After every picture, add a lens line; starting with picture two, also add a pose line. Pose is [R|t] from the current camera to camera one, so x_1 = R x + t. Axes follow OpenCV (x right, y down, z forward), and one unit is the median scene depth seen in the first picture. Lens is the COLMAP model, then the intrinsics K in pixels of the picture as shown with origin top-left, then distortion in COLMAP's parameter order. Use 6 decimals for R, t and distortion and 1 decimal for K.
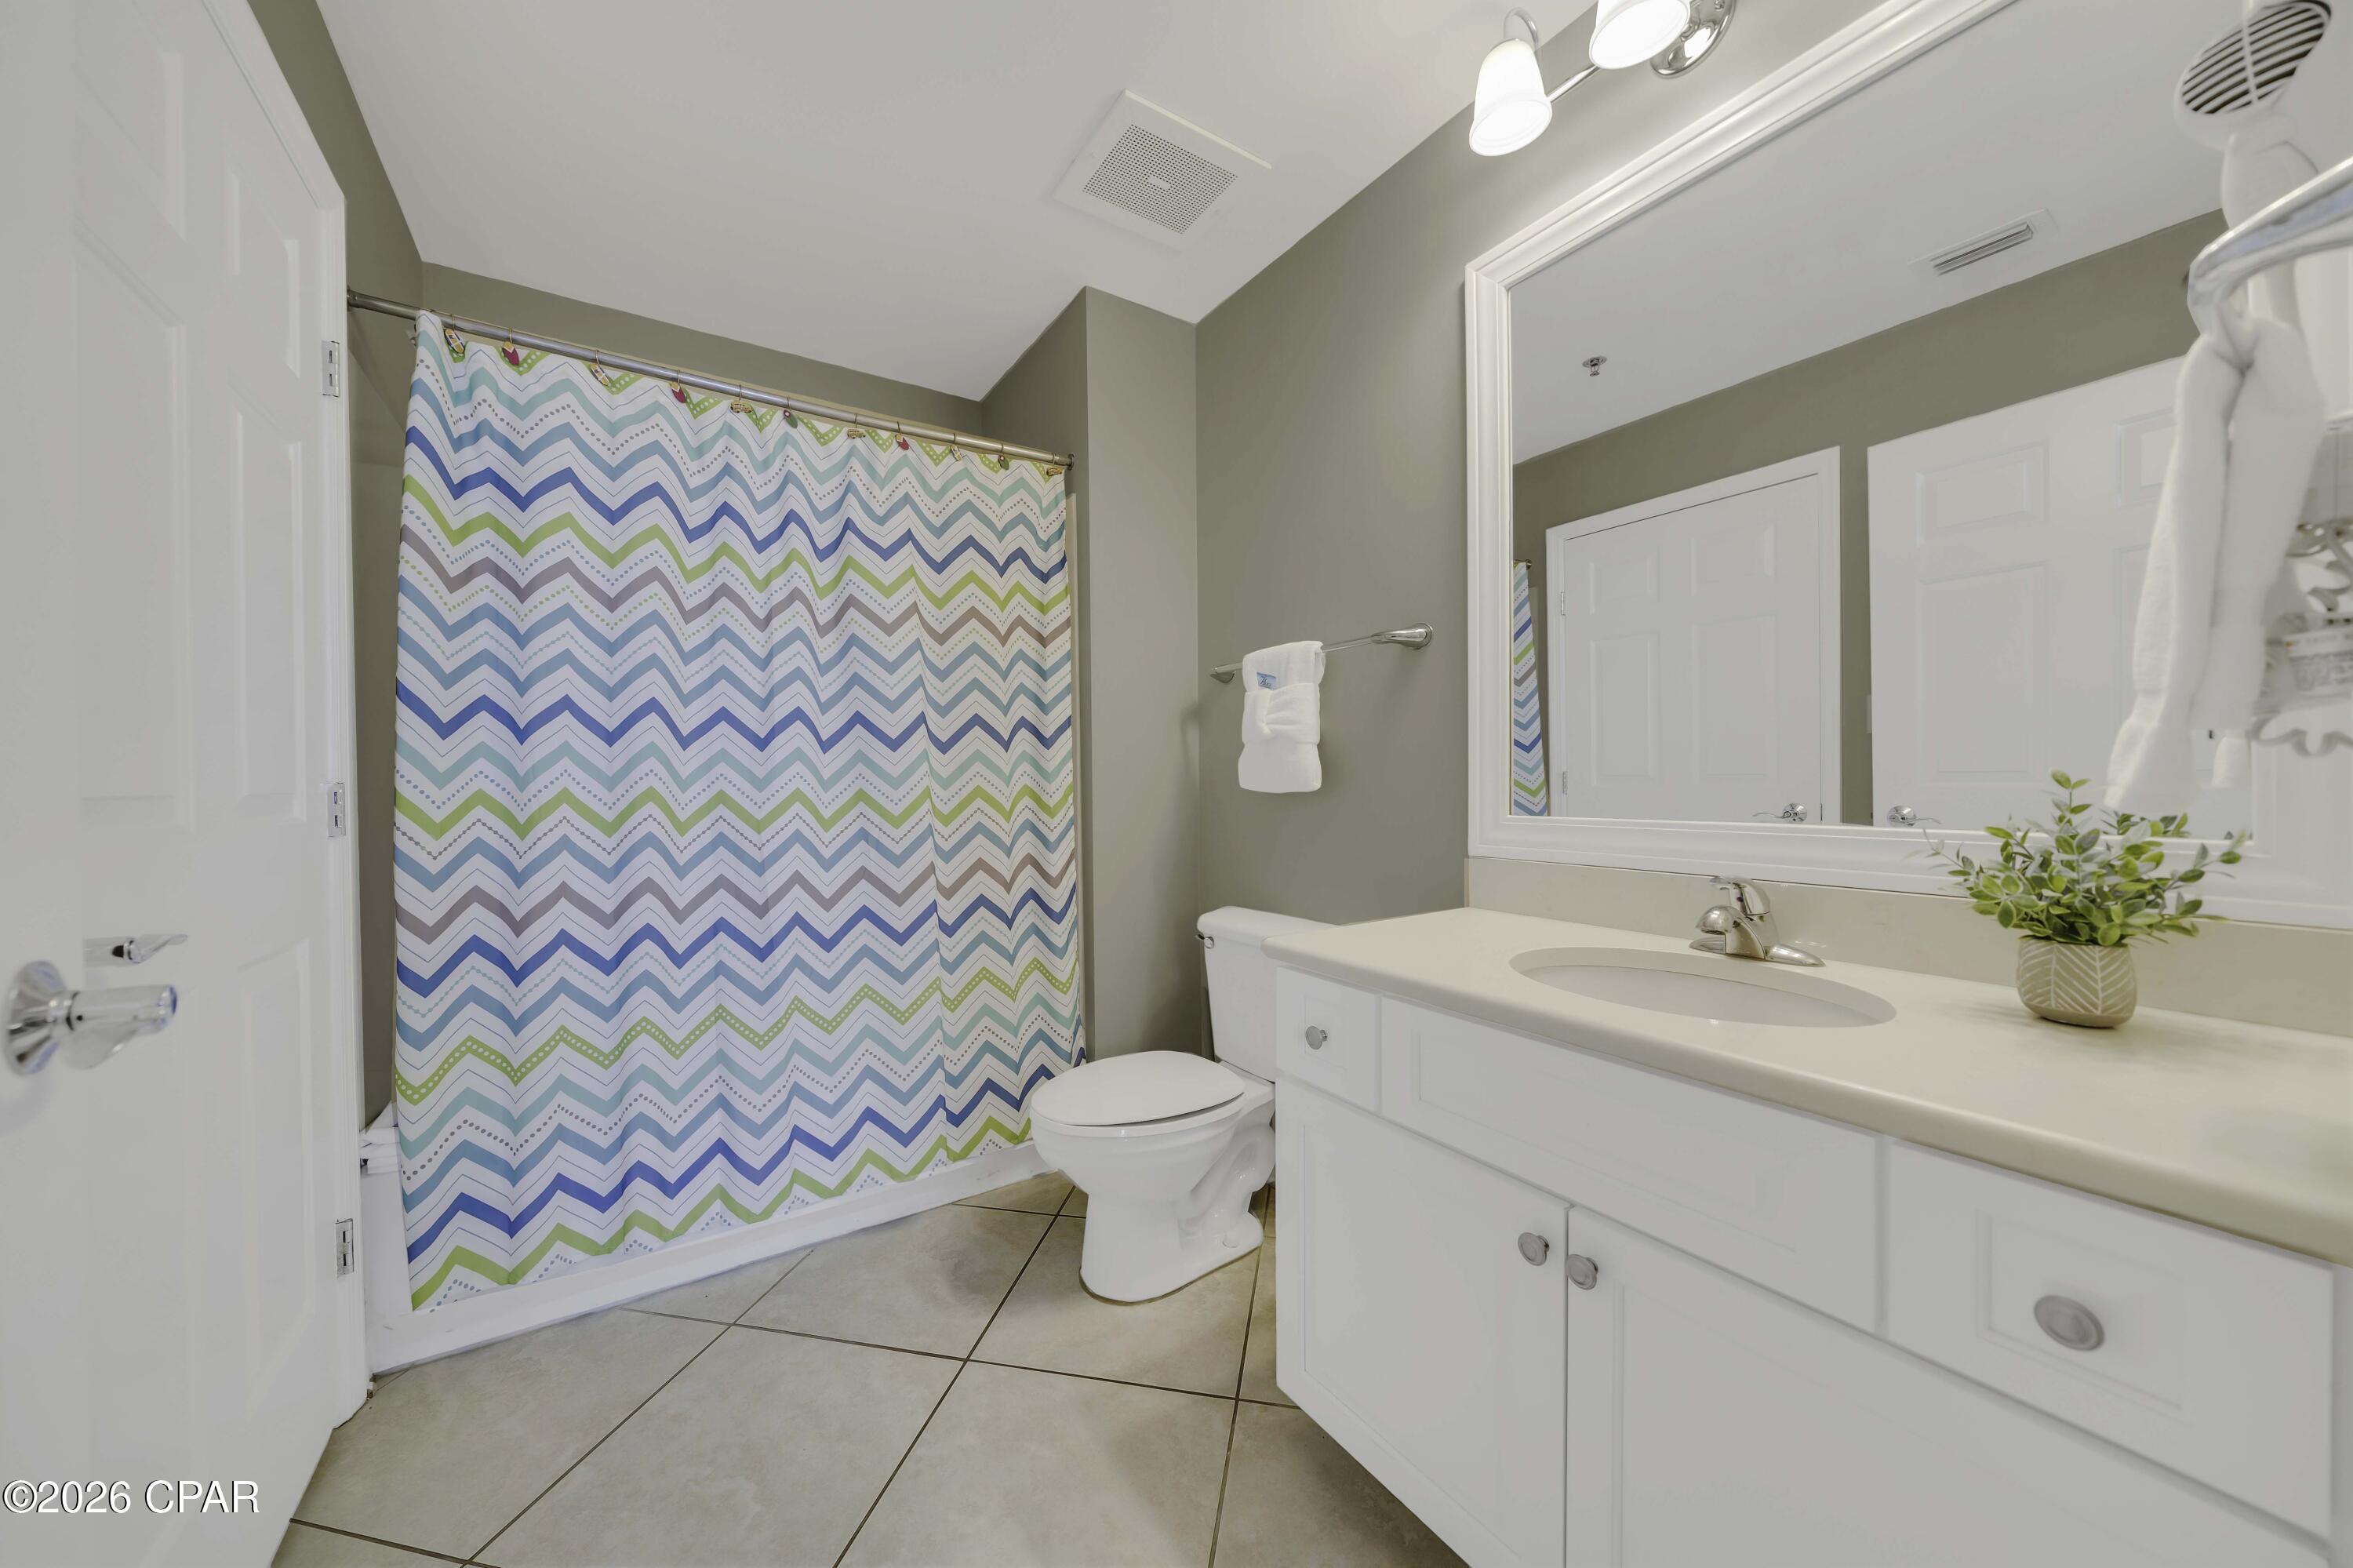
lens RADIAL K [[795.7, 0, 1183.2], [0, 795.7, 791.4], [0, 0, 1]] dist [-0.007204, 0.000752]
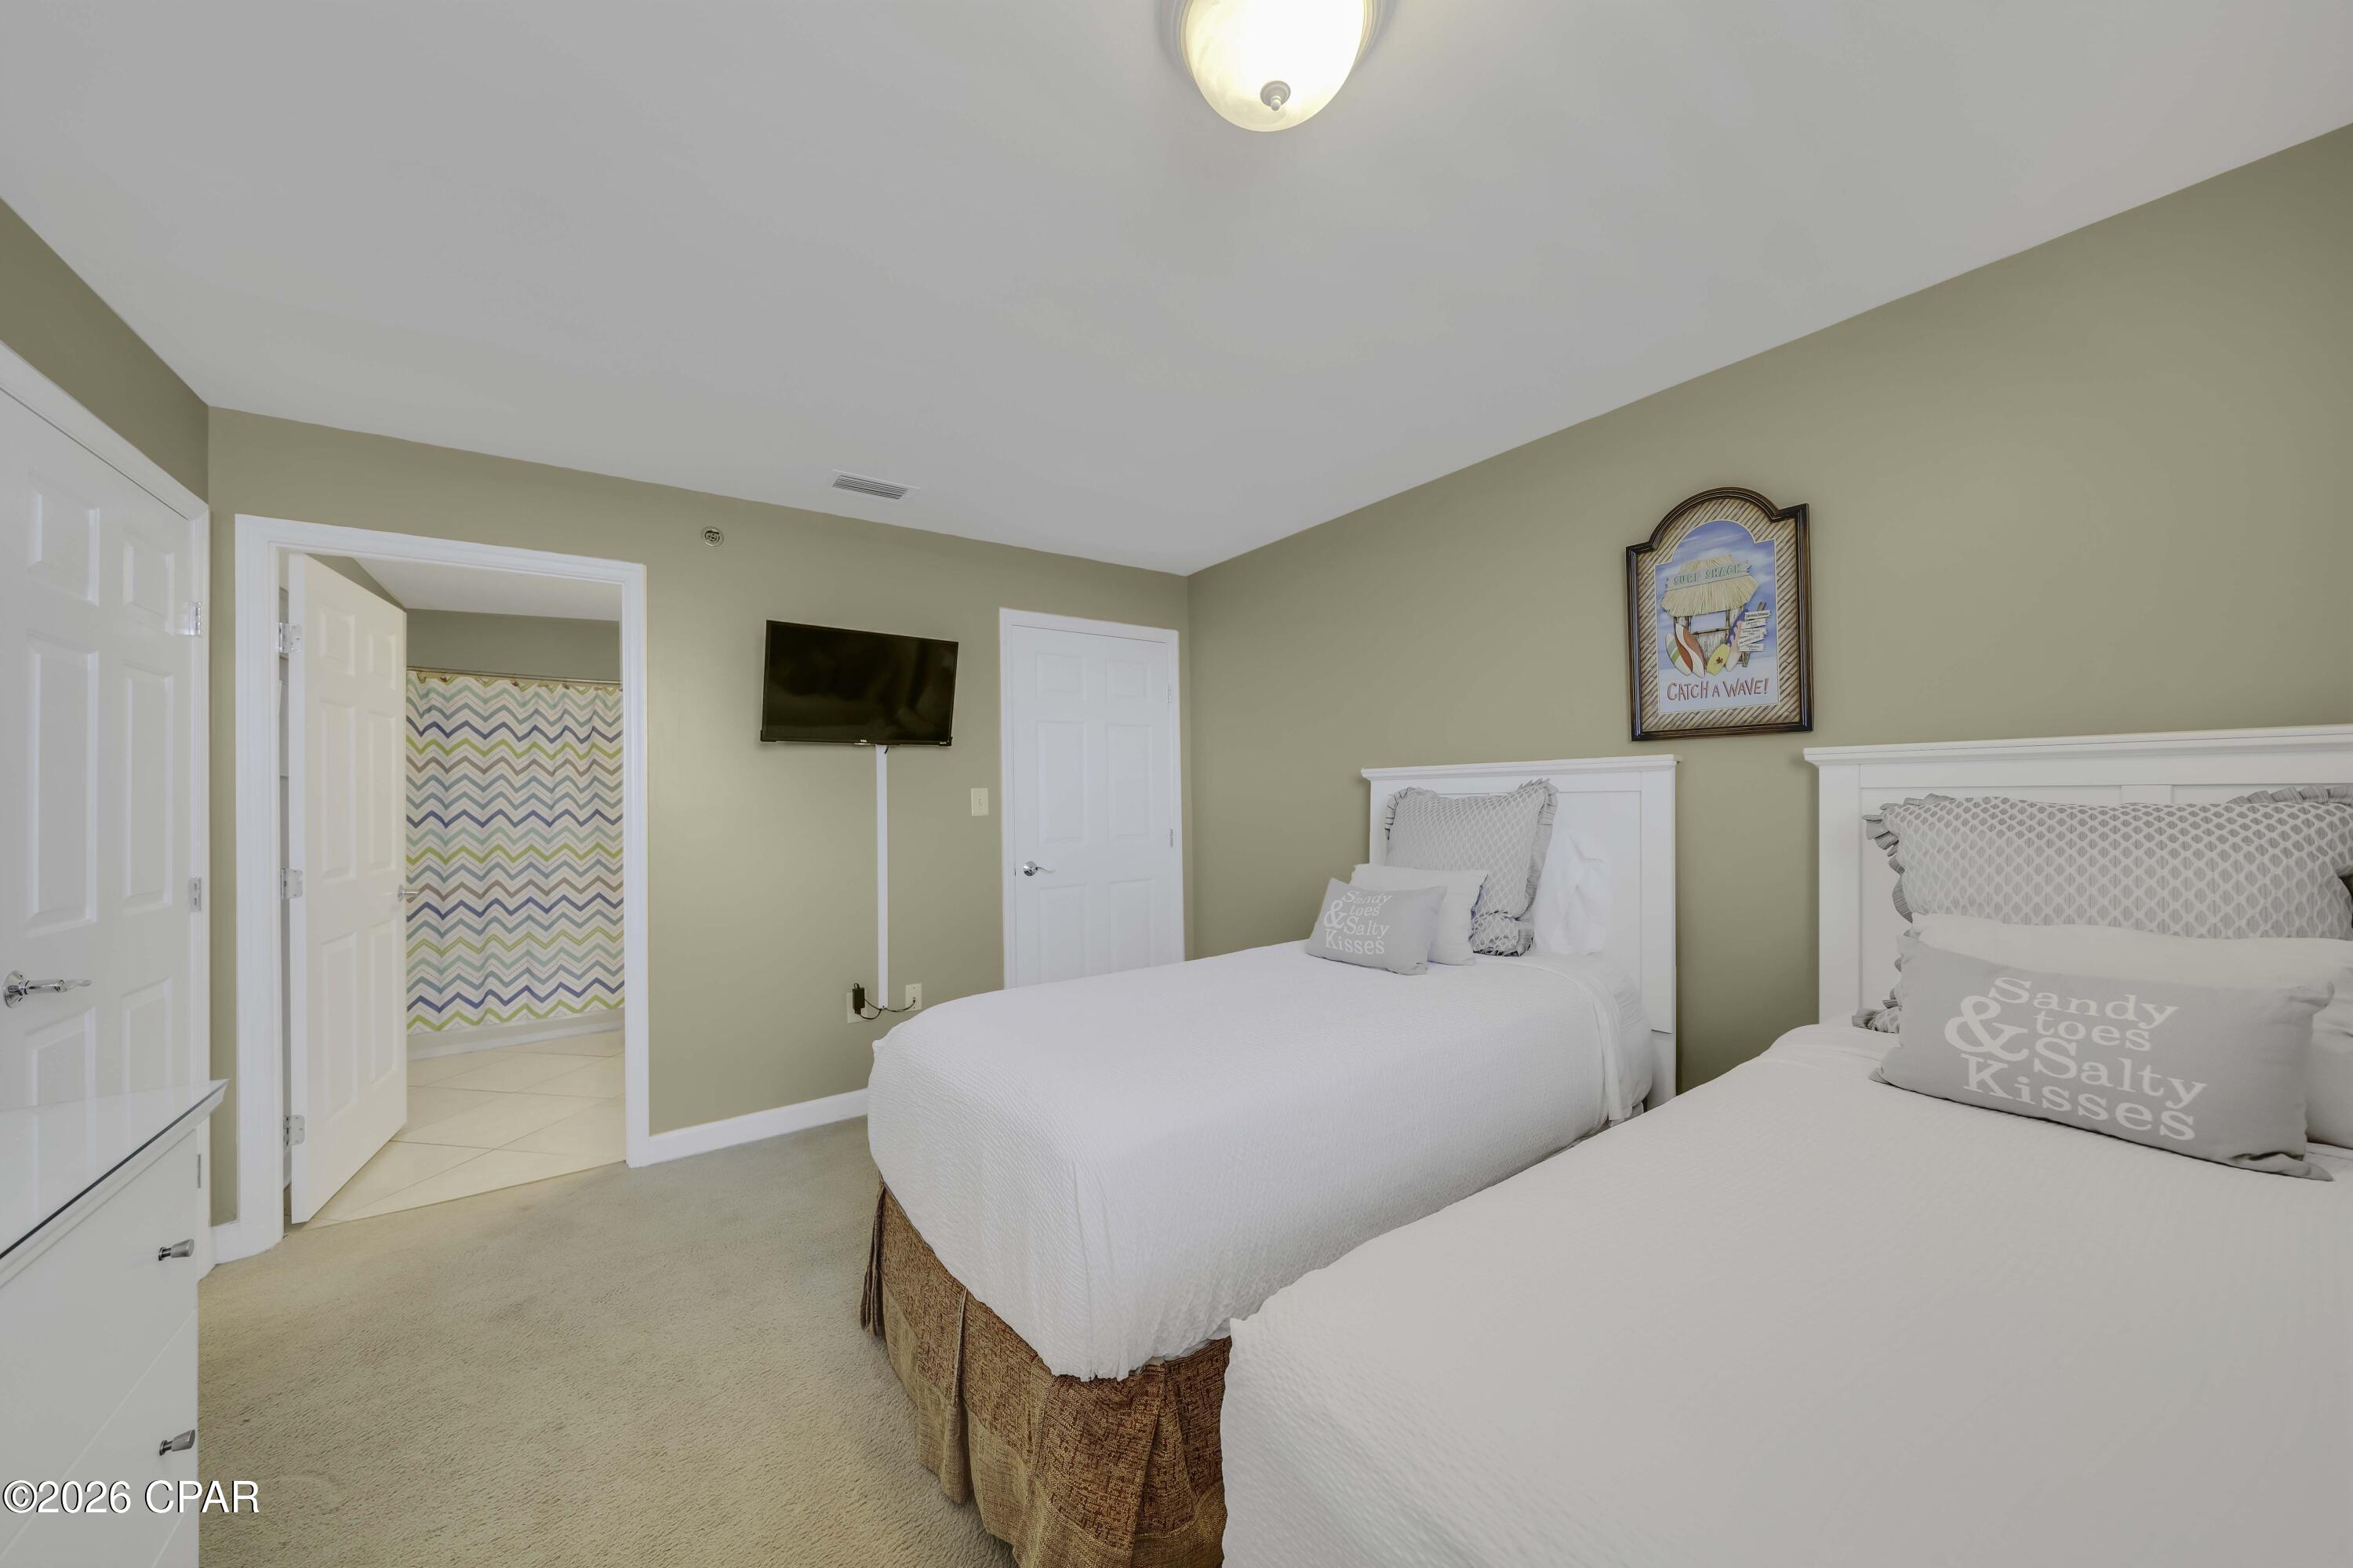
lens RADIAL K [[795.7, 0, 1183.1], [0, 795.7, 791.3], [0, 0, 1]] dist [-0.007204, 0.000752]
pose [[0.999395, -0.005357, 0.034351, 1.408778], [0.006090, 0.999755, -0.021262, -0.105097], [-0.034228, 0.021458, 0.999184, -1.584910]]
